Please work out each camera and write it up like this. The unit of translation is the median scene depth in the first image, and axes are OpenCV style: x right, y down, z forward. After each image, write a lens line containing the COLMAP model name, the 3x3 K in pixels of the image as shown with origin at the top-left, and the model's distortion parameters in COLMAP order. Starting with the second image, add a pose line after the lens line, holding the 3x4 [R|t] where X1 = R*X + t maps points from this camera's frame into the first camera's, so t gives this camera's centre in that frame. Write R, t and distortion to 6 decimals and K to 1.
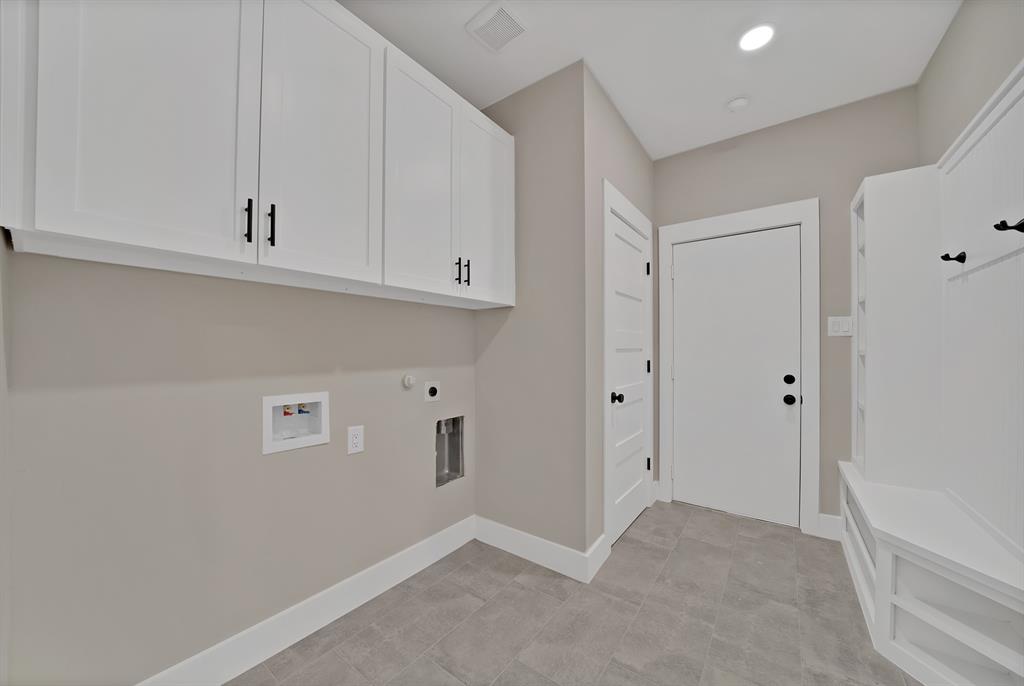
lens RADIAL K [[369.5, 0, 514.8], [0, 369.5, 348.6], [0, 0, 1]] dist [-0.025120, 0.001859]
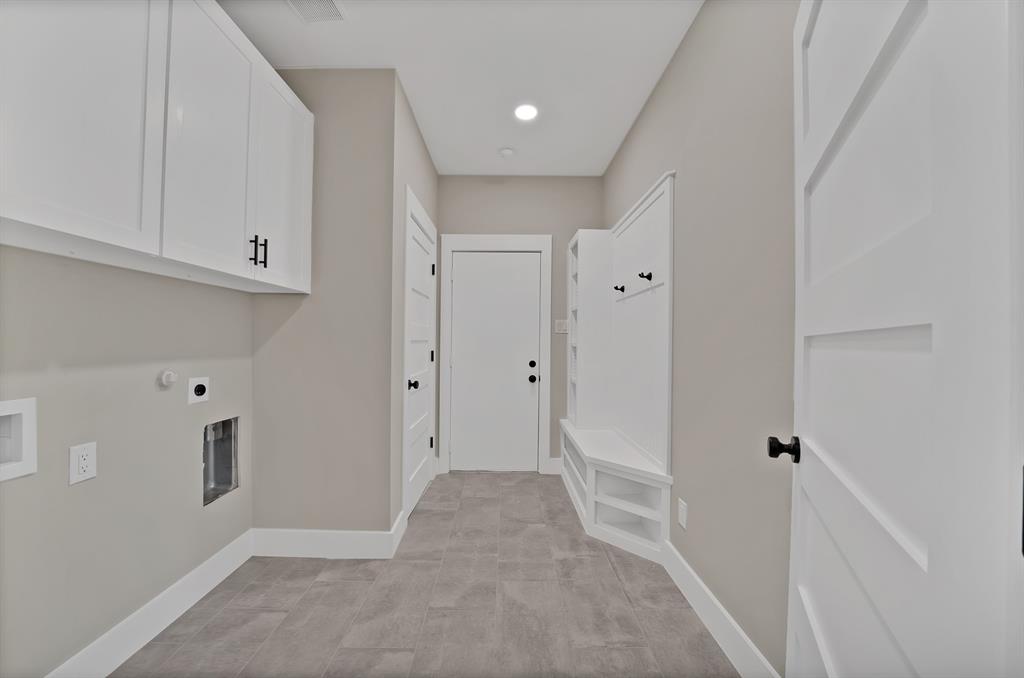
lens RADIAL K [[369.5, 0, 504.3], [0, 369.5, 340.1], [0, 0, 1]] dist [-0.025120, 0.001859]
pose [[0.801974, 0.010952, 0.597258, -0.177555], [-0.011677, 0.999928, -0.002657, -0.000310], [-0.597244, -0.004844, 0.802045, -0.053216]]
